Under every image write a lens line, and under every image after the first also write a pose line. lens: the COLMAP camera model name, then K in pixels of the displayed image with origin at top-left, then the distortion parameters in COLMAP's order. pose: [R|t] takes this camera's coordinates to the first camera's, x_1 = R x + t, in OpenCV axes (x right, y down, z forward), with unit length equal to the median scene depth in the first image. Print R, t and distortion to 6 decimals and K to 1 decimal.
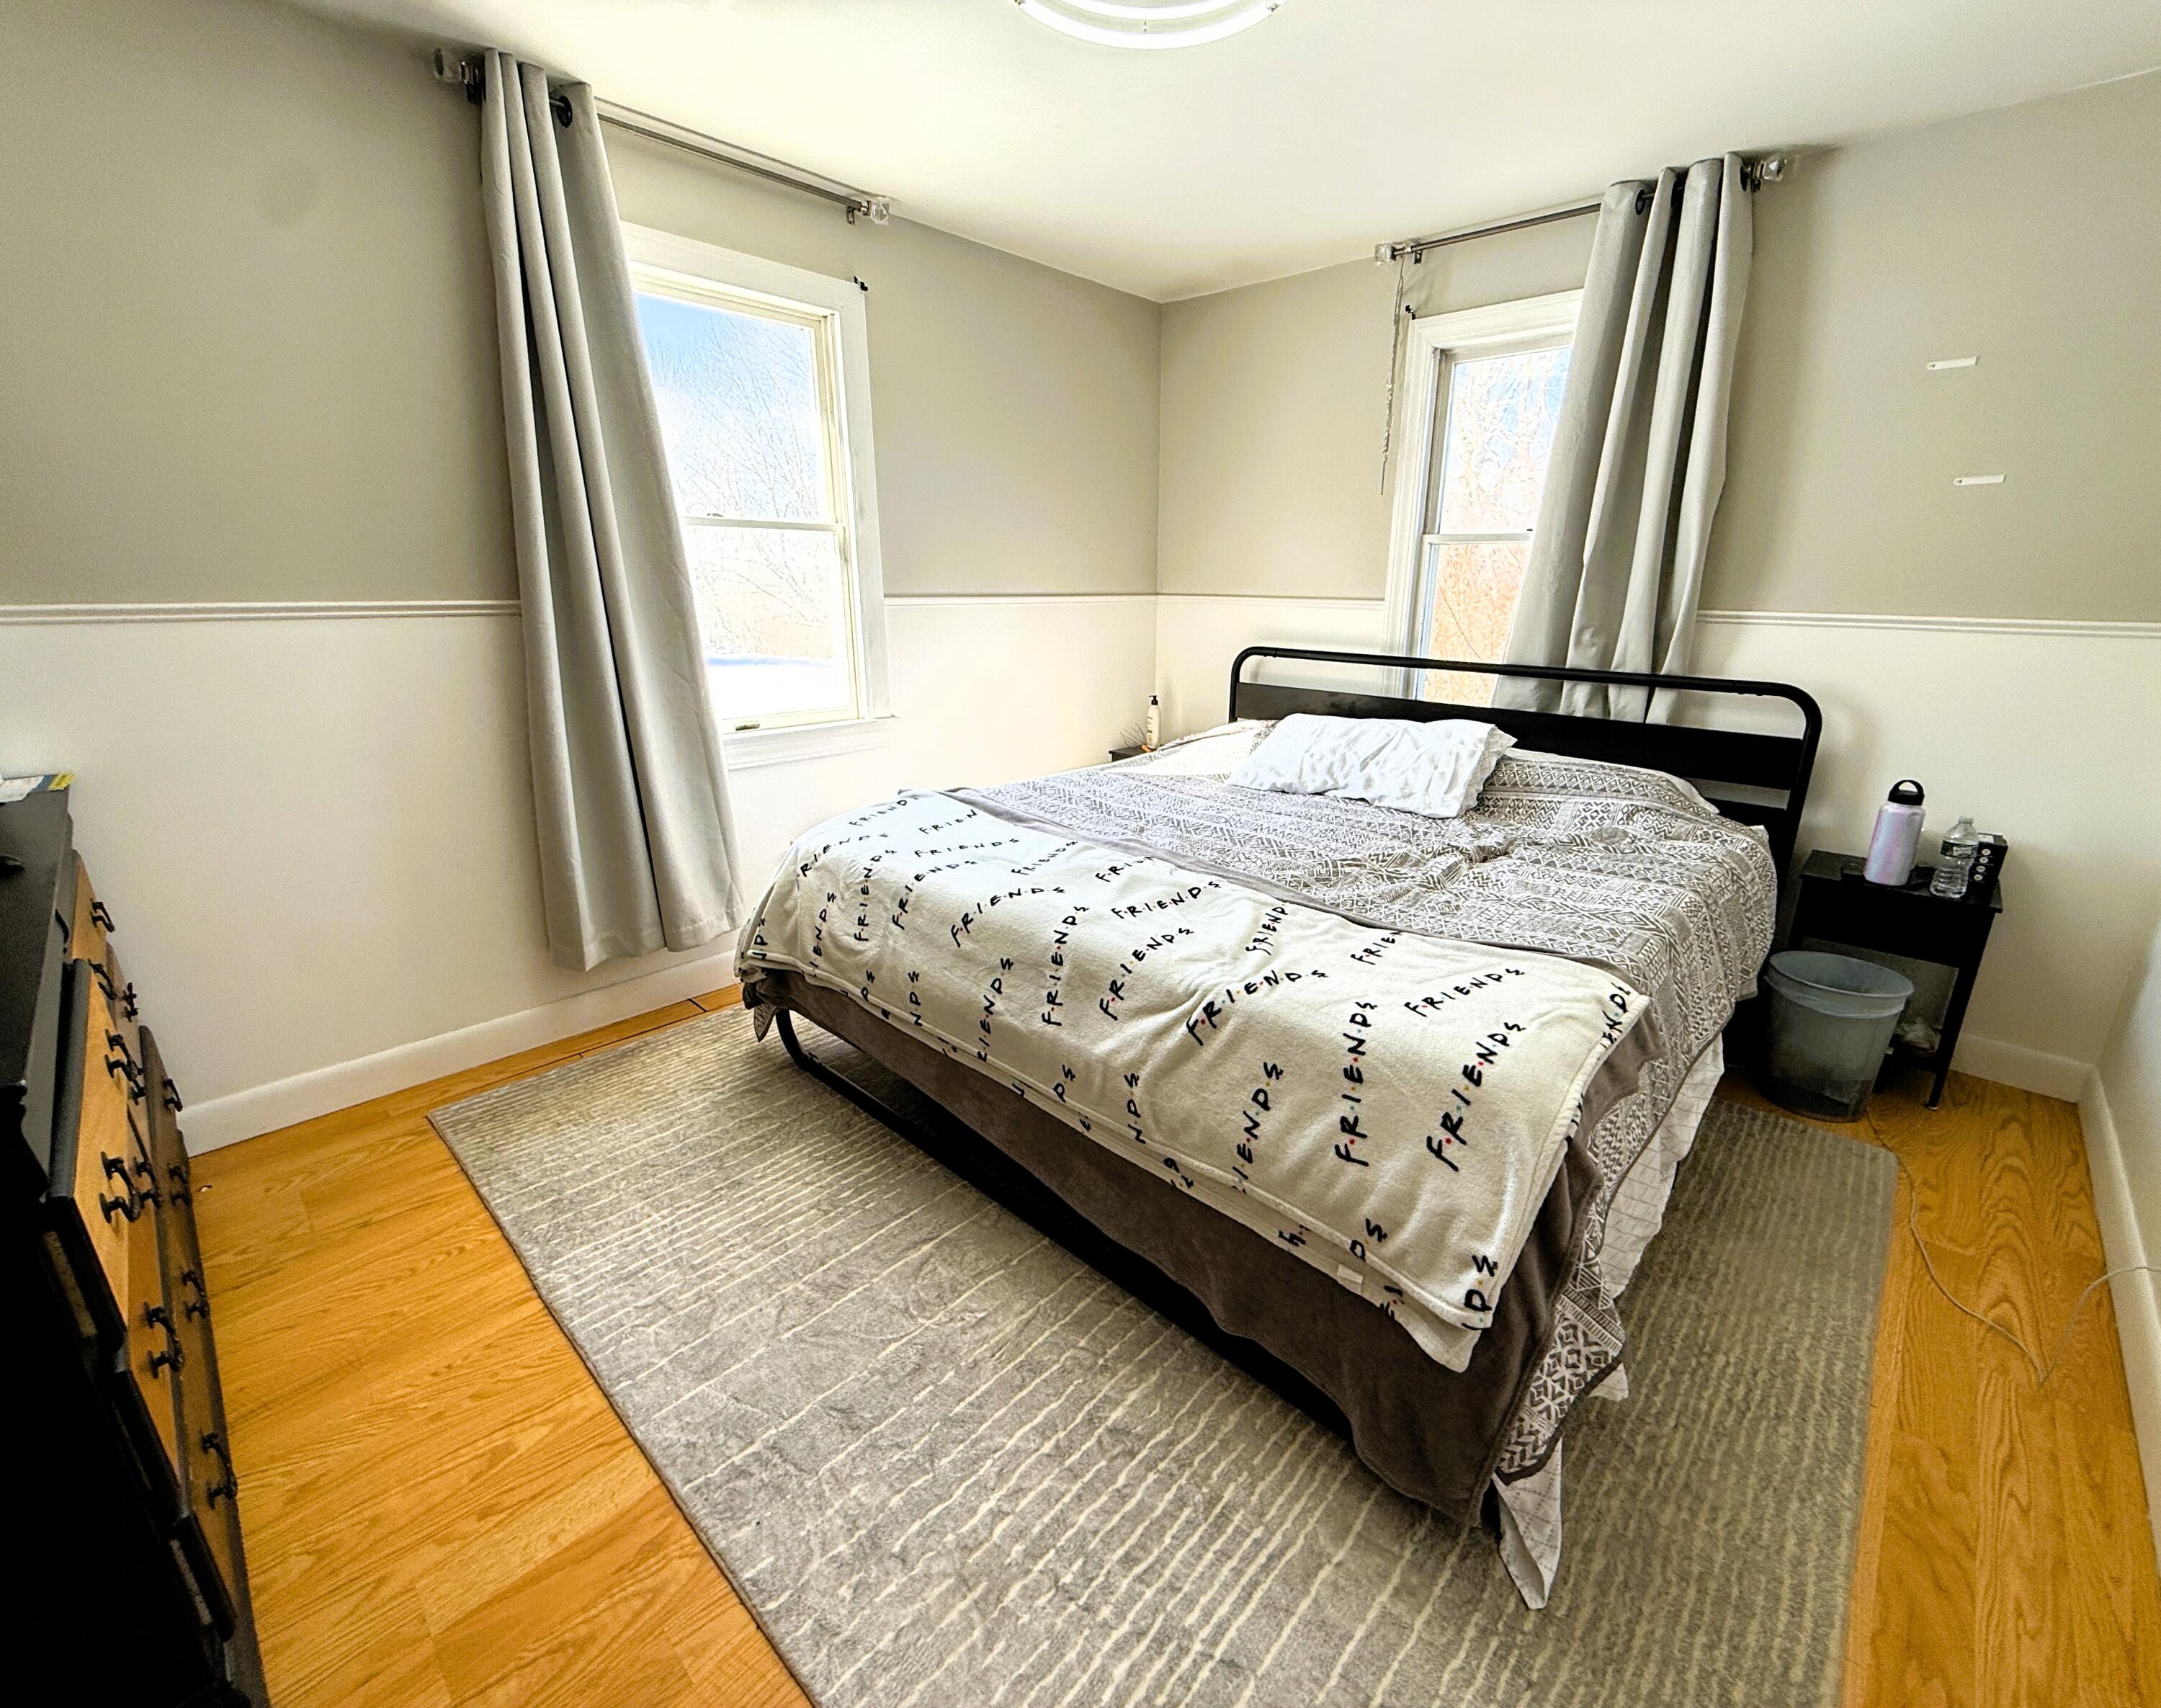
lens RADIAL K [[904.9, 0, 1080.5], [0, 904.9, 854.0], [0, 0, 1]] dist [0.016476, -0.000014]
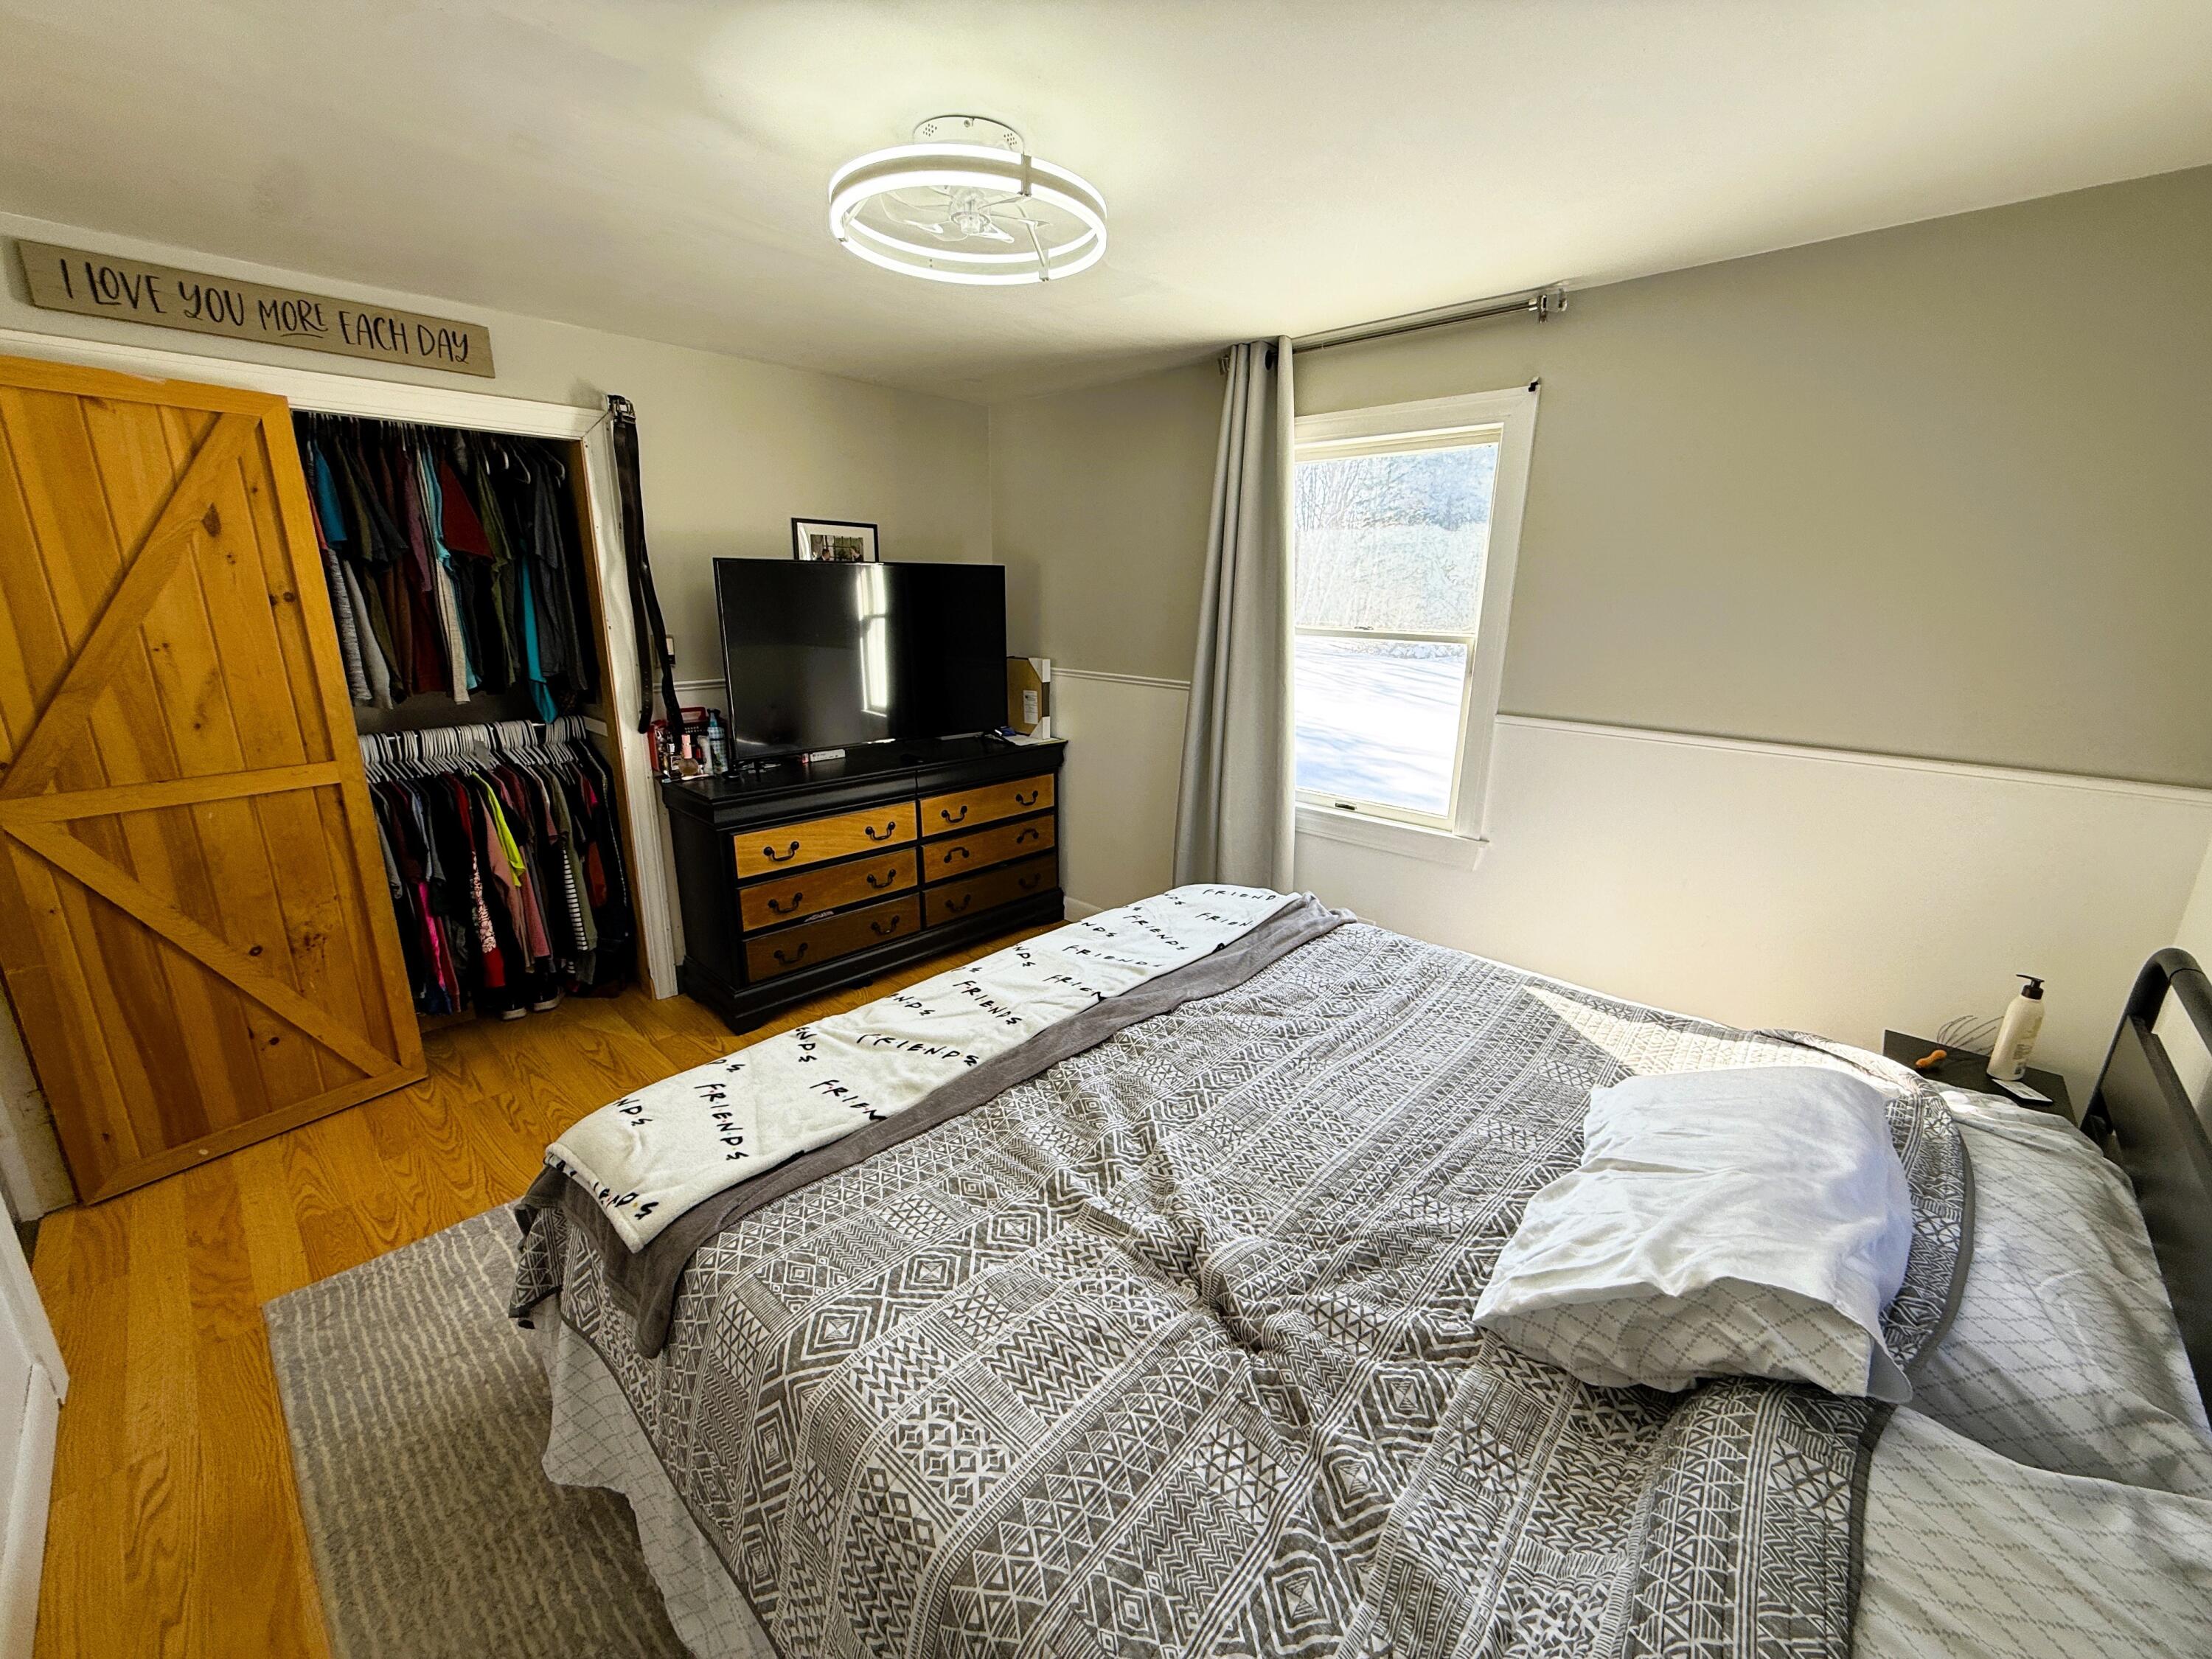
lens RADIAL K [[855.4, 0, 1106.0], [0, 855.4, 829.5], [0, 0, 1]] dist [-0.000432, -0.000030]
pose [[0.005647, 0.262025, -0.965044, 0.696989], [-0.300205, 0.920989, 0.248307, -0.297818], [0.953858, 0.288309, 0.083862, 0.646432]]
